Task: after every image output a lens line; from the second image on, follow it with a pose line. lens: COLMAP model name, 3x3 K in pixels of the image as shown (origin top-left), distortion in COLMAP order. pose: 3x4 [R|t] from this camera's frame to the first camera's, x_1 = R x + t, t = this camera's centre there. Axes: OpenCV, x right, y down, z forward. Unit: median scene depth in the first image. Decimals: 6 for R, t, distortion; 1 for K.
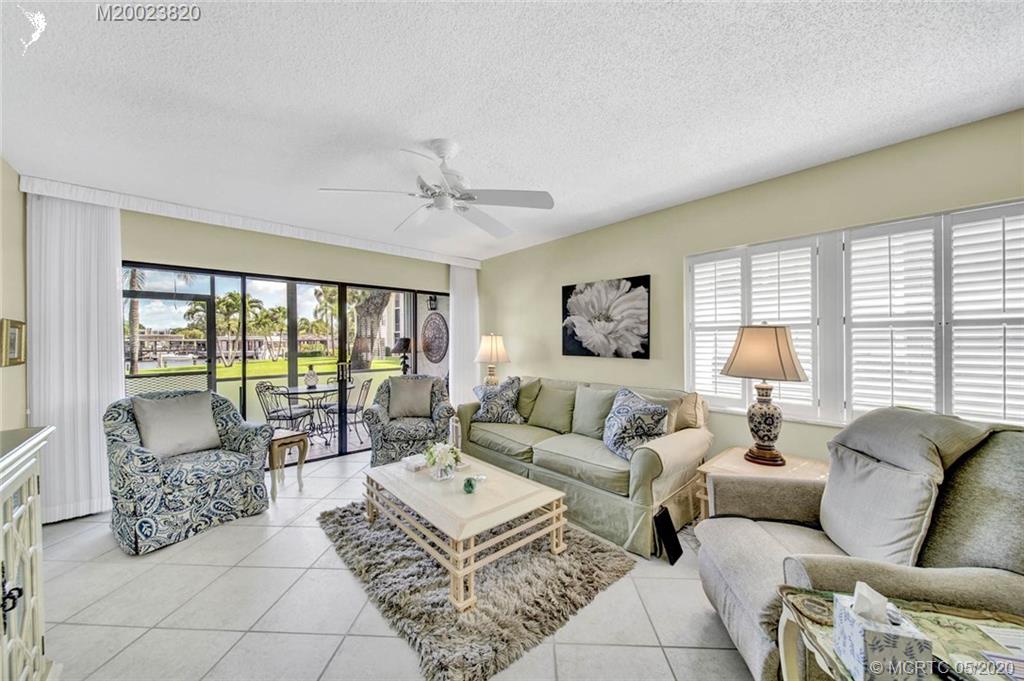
lens RADIAL K [[359.9, 0, 512.0], [0, 359.9, 340.5], [0, 0, 1]] dist [-0.000477, -0.000136]
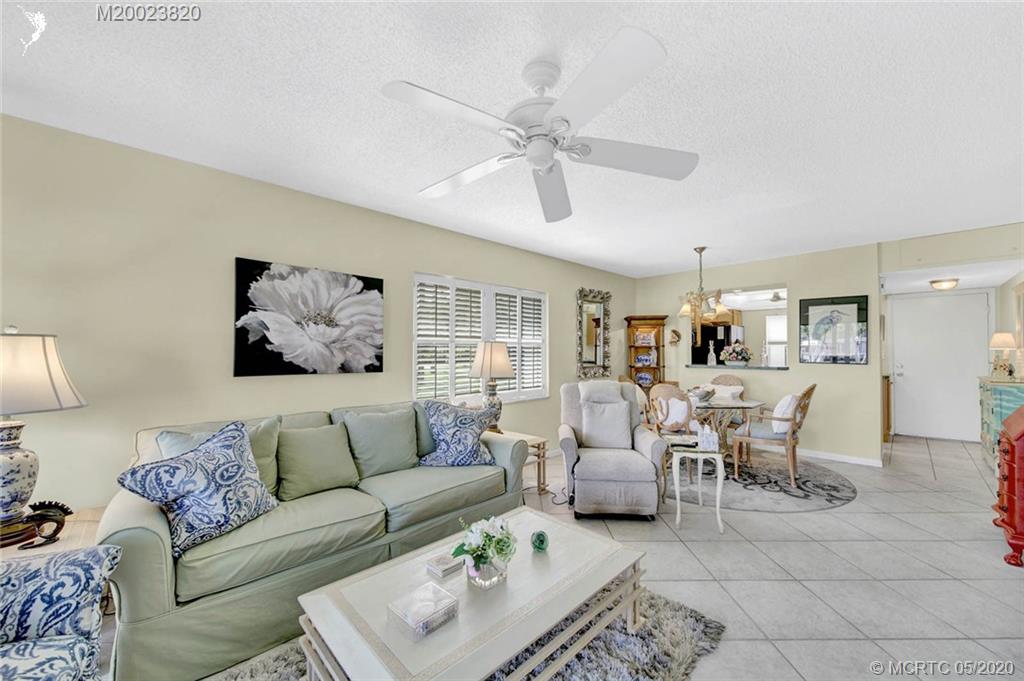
lens RADIAL K [[375.5, 0, 519.2], [0, 375.5, 348.3], [0, 0, 1]] dist [-0.000630, -0.000060]
pose [[-0.038413, 0.011369, 0.999197, -0.535776], [-0.000313, 0.999935, -0.011389, 0.002334], [-0.999262, -0.000751, -0.038407, 0.638329]]
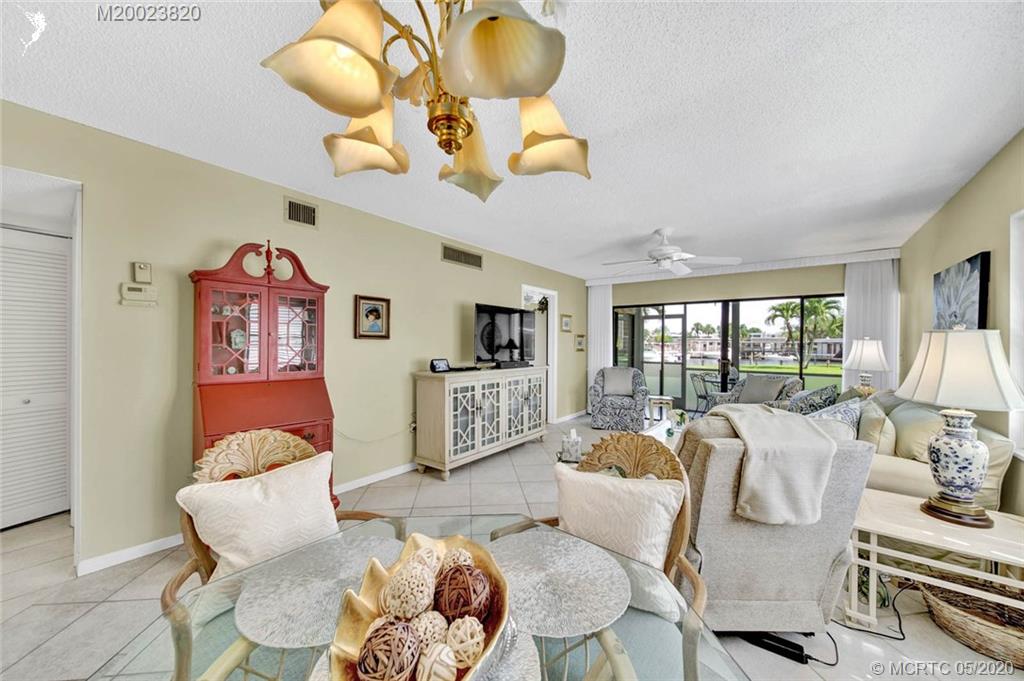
lens RADIAL K [[364.2, 0, 509.8], [0, 364.2, 347.7], [0, 0, 1]] dist [0.000664, -0.000095]
pose [[0.163556, 0.020808, -0.986315, 0.840786], [-0.006915, 0.999777, 0.019945, -0.006508], [0.986510, 0.003558, 0.163663, 0.005060]]
